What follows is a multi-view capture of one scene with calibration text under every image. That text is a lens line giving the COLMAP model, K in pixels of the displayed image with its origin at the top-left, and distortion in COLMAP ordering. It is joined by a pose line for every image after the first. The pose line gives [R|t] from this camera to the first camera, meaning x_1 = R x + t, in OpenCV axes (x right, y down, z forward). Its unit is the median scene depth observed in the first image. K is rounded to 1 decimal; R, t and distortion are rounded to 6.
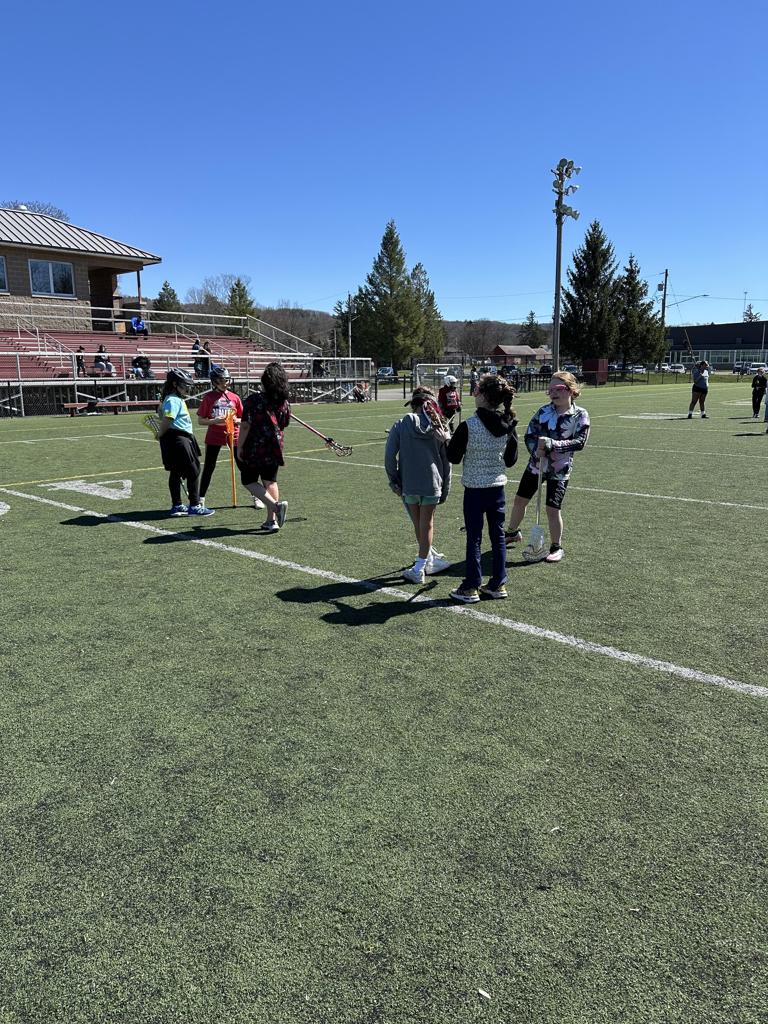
lens RADIAL K [[720.5, 0, 389.3], [0, 720.5, 507.1], [0, 0, 1]] dist [0.032111, -0.035663]
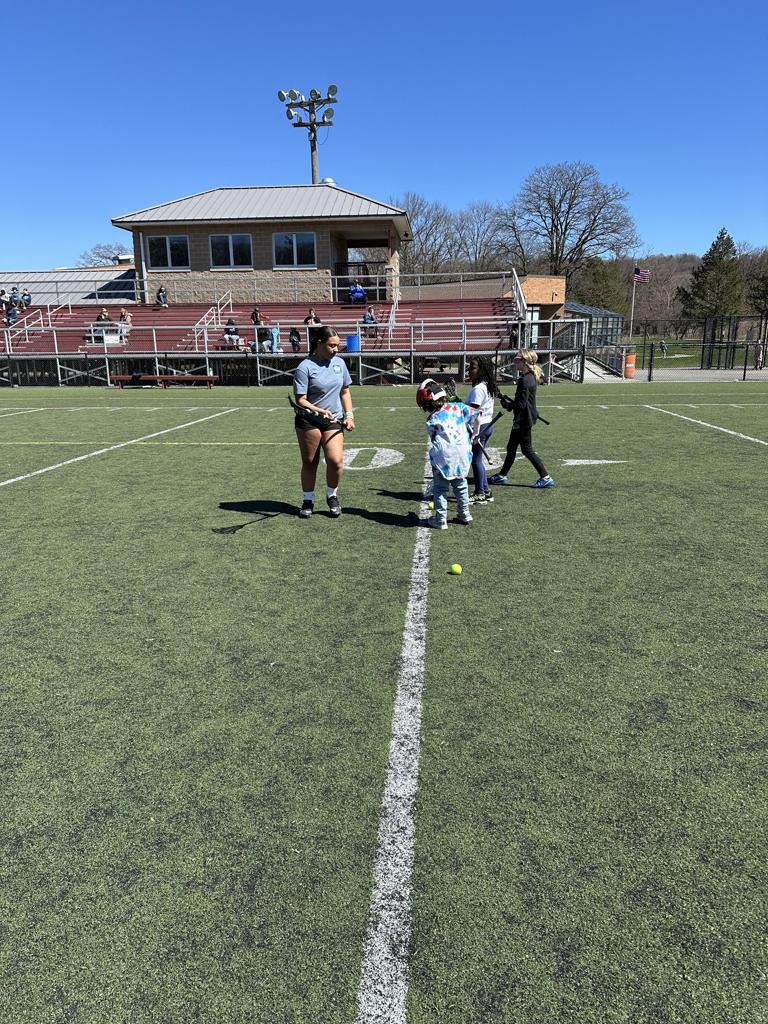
lens RADIAL K [[720.5, 0, 373.7], [0, 720.5, 522.0], [0, 0, 1]] dist [0.032111, -0.035663]
pose [[0.585906, 0.191918, -0.787325, 0.480038], [-0.139964, 0.980917, 0.134951, -0.096727], [0.798200, 0.031129, 0.601587, 0.503634]]
